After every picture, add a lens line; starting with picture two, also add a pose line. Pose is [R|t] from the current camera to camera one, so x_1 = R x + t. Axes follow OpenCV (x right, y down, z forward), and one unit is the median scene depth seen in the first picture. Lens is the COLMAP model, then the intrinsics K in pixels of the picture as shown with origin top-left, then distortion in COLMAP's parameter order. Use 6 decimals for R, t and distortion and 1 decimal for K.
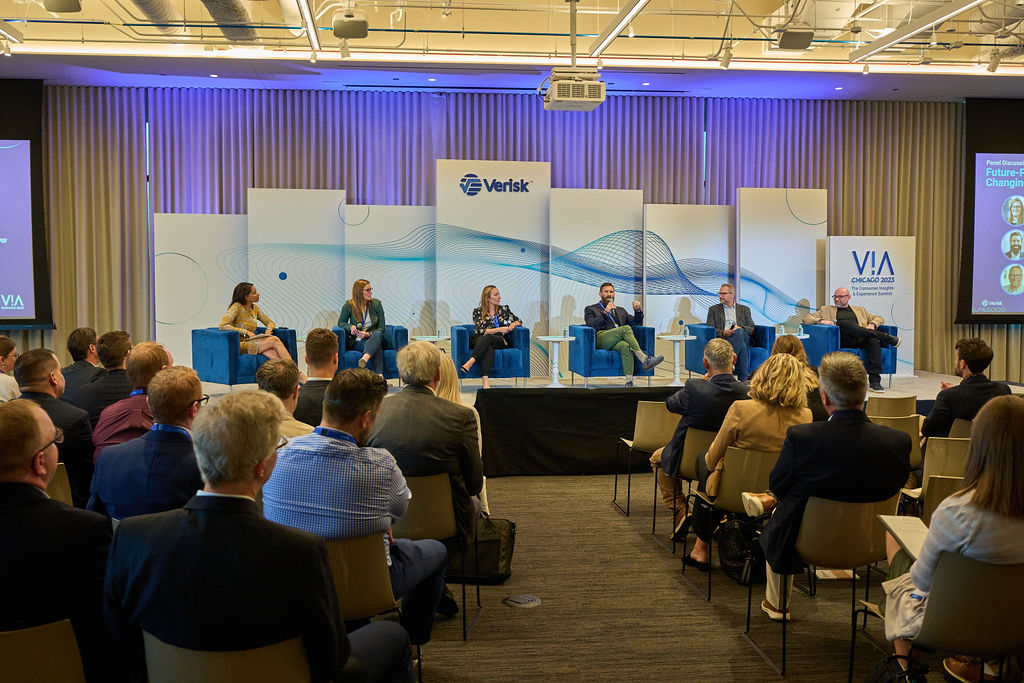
lens RADIAL K [[1014.9, 0, 510.8], [0, 1014.9, 341.9], [0, 0, 1]] dist [0.010836, 0.000000]
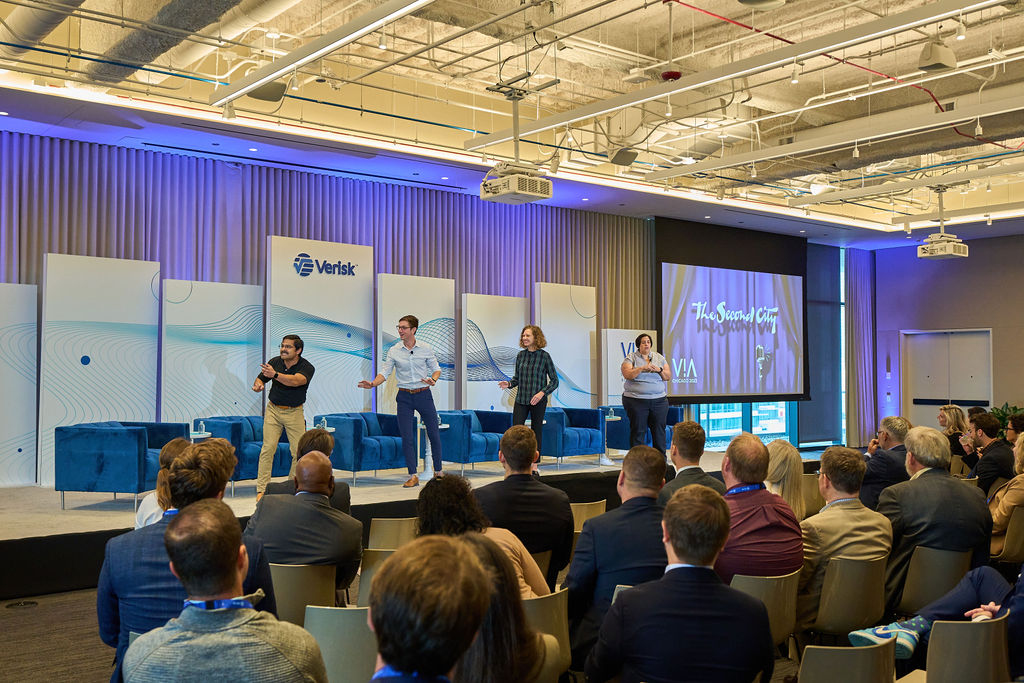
lens RADIAL K [[1014.9, 0, 511.0], [0, 1014.9, 342.3], [0, 0, 1]] dist [0.010836, 0.000000]
pose [[0.843683, 0.016929, 0.536575, -0.377530], [0.027883, 0.996772, -0.075291, -0.007128], [-0.536117, 0.078483, 0.840487, 0.111247]]
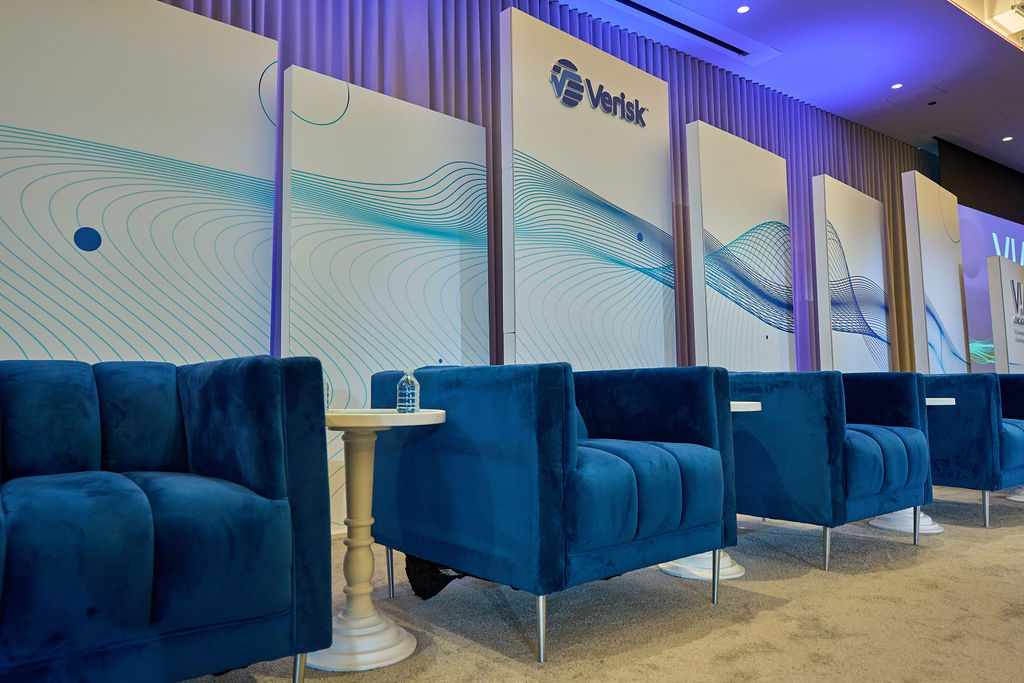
lens RADIAL K [[727.0, 0, 511.6], [0, 727.0, 336.6], [0, 0, 1]] dist [0.010553, 0.003220]
pose [[0.869969, 0.028782, 0.492266, -0.220594], [0.040297, 0.990806, -0.129146, 0.002320], [-0.491457, 0.132190, 0.860811, 0.734575]]
